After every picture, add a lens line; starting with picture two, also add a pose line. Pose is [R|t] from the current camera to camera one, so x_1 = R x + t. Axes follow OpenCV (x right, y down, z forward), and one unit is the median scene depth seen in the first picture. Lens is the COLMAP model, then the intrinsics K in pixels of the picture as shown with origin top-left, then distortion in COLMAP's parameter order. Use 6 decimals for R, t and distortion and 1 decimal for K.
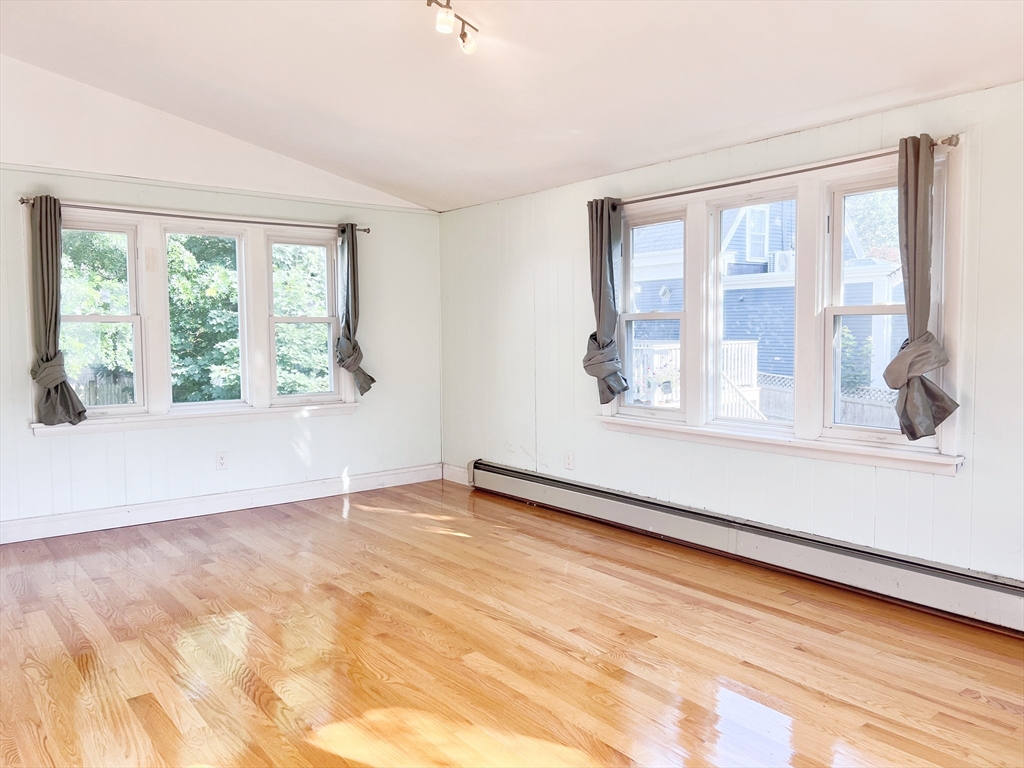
lens RADIAL K [[773.0, 0, 518.8], [0, 773.0, 386.1], [0, 0, 1]] dist [0.070103, -0.078486]
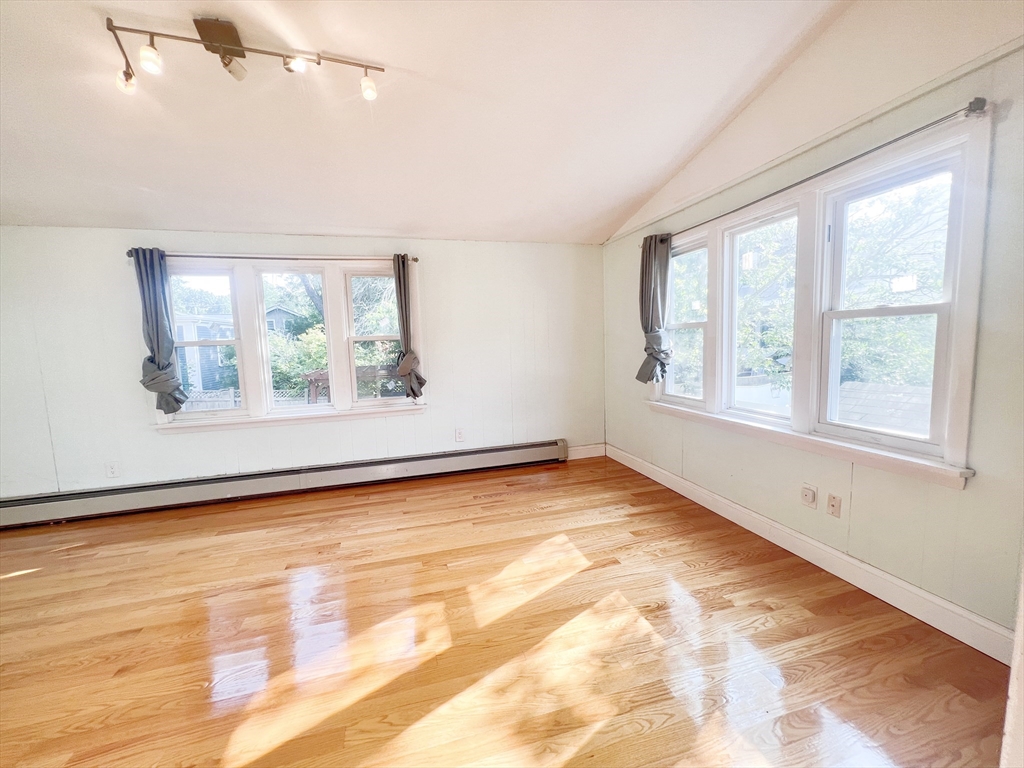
lens RADIAL K [[414.5, 0, 511.2], [0, 414.5, 381.9], [0, 0, 1]] dist [-0.000345, 0.000212]
pose [[0.373023, -0.090470, 0.923401, -0.406392], [0.099571, 0.993391, 0.057104, -0.014034], [-0.922464, 0.070643, 0.379566, 0.316402]]
